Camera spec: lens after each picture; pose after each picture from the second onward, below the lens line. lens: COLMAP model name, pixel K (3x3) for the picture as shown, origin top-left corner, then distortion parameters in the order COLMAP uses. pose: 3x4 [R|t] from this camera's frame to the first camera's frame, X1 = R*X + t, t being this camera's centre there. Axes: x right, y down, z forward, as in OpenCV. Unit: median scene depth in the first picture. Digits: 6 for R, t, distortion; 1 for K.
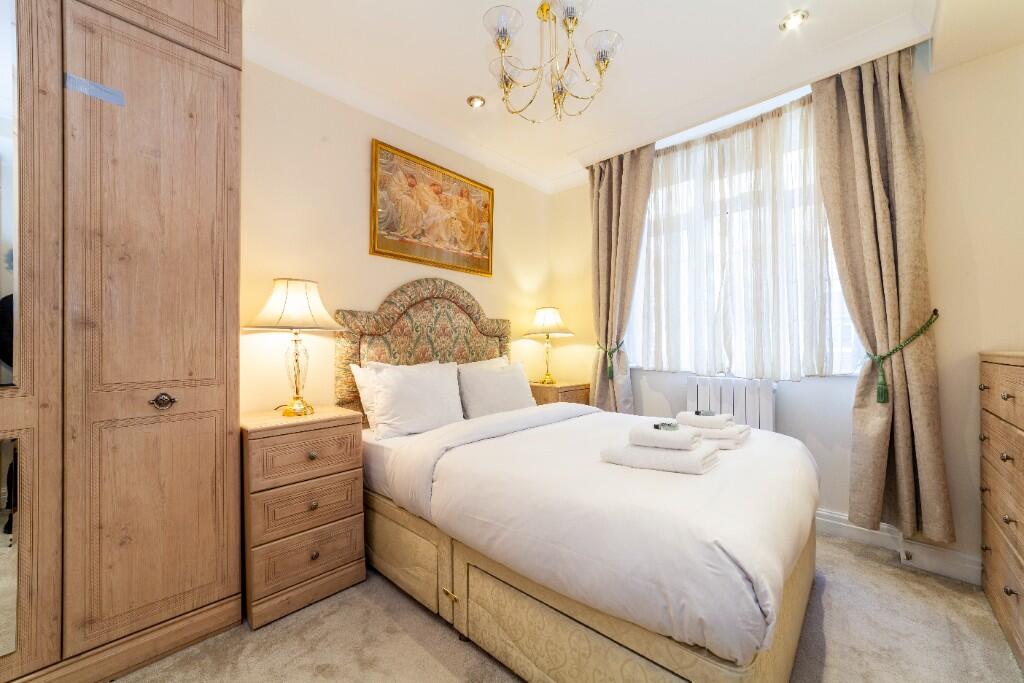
lens RADIAL K [[394.8, 0, 510.2], [0, 394.8, 329.1], [0, 0, 1]] dist [-0.001230, 0.000364]
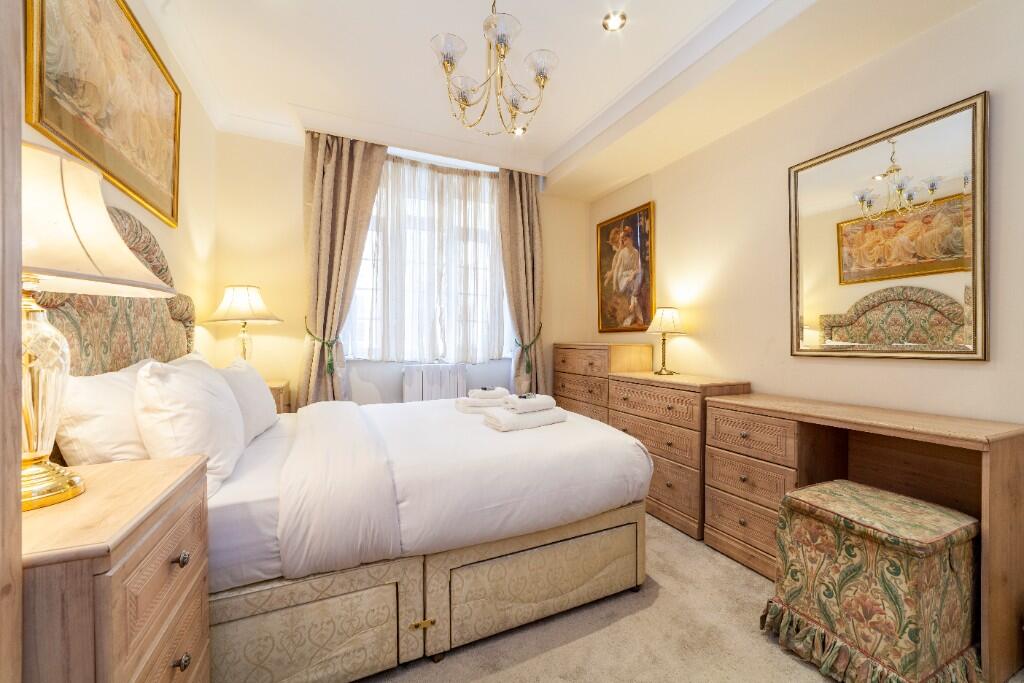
lens RADIAL K [[394.8, 0, 510.2], [0, 394.8, 329.1], [0, 0, 1]] dist [-0.001230, 0.000364]
pose [[0.386768, 0.034295, 0.921539, -0.526891], [-0.048077, 0.998699, -0.016989, 0.022239], [-0.920923, -0.037734, 0.387913, 0.304145]]
